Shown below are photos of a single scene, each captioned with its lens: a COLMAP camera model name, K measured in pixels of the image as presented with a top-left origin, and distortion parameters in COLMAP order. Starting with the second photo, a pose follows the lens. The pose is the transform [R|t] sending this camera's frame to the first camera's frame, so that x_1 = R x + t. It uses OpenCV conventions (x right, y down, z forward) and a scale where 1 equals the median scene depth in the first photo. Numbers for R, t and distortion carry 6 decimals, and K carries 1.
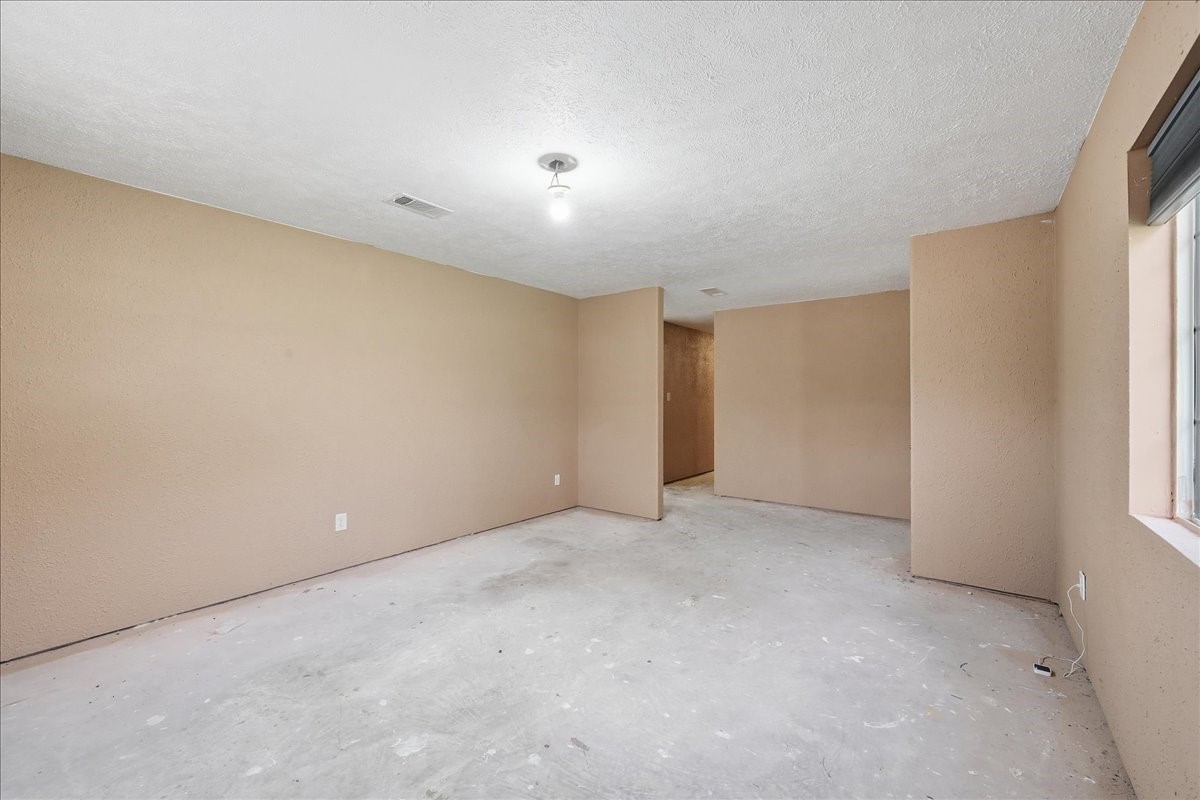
lens RADIAL K [[484.0, 0, 596.2], [0, 484.0, 401.7], [0, 0, 1]] dist [0.001801, 0.000130]
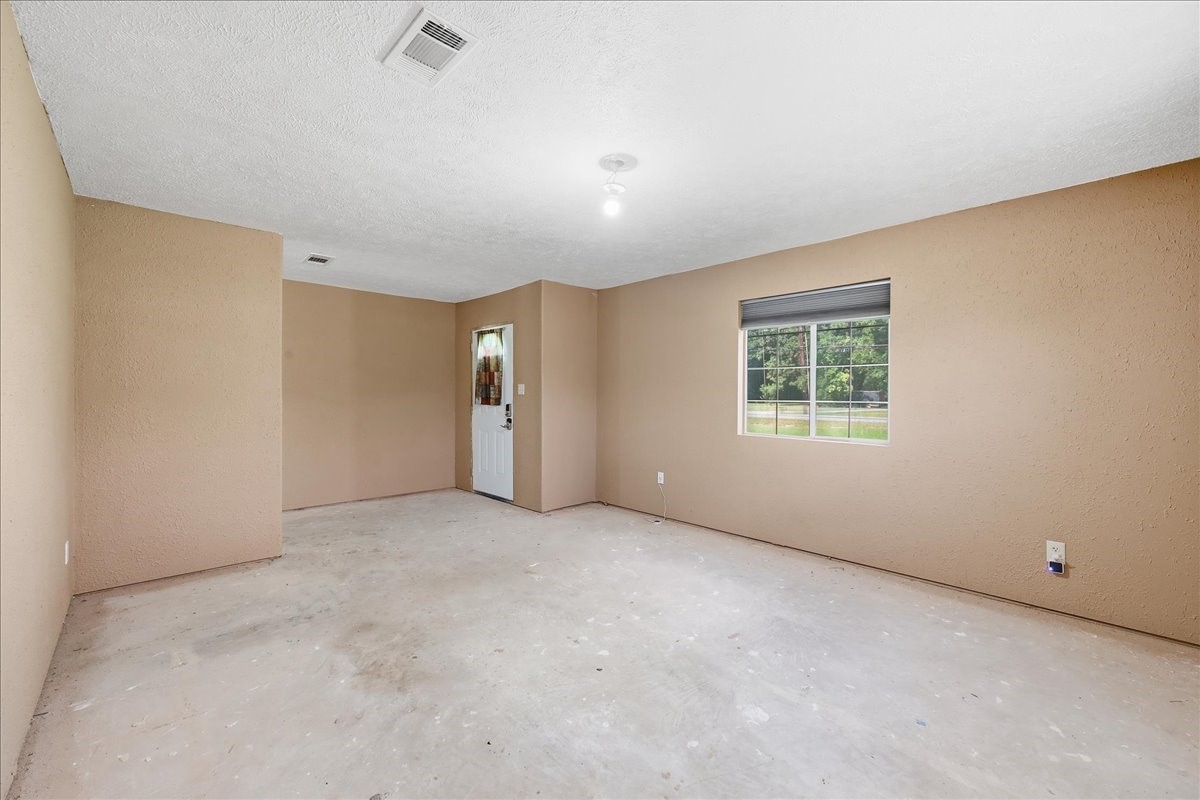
lens RADIAL K [[484.0, 0, 595.7], [0, 484.0, 396.2], [0, 0, 1]] dist [0.001801, 0.000130]
pose [[0.148669, -0.003858, 0.988879, -0.787185], [-0.003403, 0.999984, 0.004413, -0.004073], [-0.988881, -0.004021, 0.148654, 0.622490]]
